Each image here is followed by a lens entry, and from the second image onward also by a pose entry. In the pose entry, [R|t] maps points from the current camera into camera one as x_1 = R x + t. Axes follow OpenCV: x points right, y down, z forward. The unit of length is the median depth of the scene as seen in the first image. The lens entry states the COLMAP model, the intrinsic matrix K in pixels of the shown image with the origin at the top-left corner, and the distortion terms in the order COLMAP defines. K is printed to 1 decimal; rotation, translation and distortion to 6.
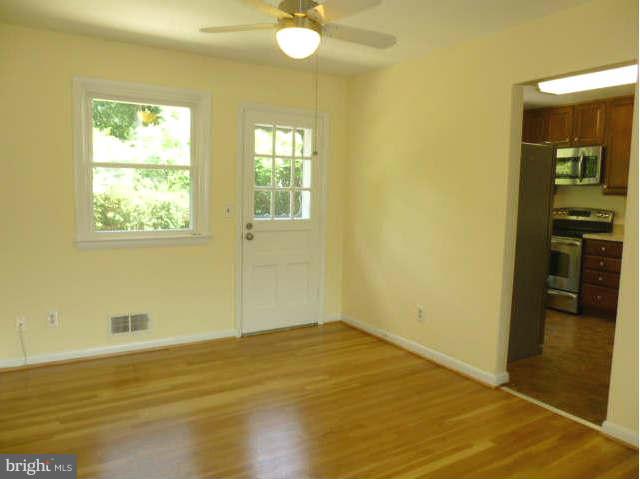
lens RADIAL K [[483.9, 0, 320.0], [0, 483.9, 239.5], [0, 0, 1]] dist [-0.031010, 0.001028]
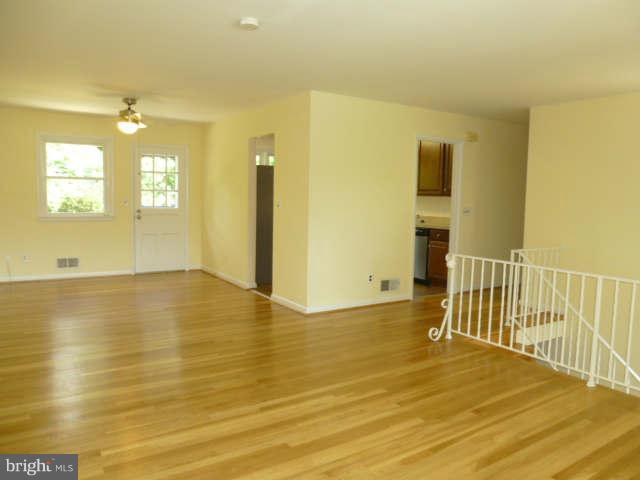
lens RADIAL K [[461.8, 0, 320.0], [0, 461.8, 240.0], [0, 0, 1]] dist [-0.046525, 0.001635]
pose [[0.999617, -0.001677, 0.027631, 0.452314], [0.002052, 0.999906, -0.013550, 0.097071], [-0.027606, 0.013602, 0.999526, -0.667512]]
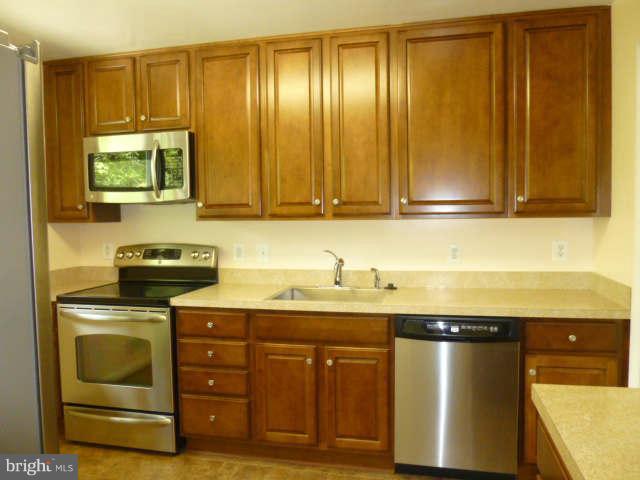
lens RADIAL K [[483.9, 0, 320.0], [0, 483.9, 240.0], [0, 0, 1]] dist [-0.031010, 0.001028]
pose [[0.702755, -0.063106, 0.708628, 0.342972], [0.103015, 0.994587, -0.013589, -0.055691], [-0.703934, 0.082548, 0.705452, 0.594561]]
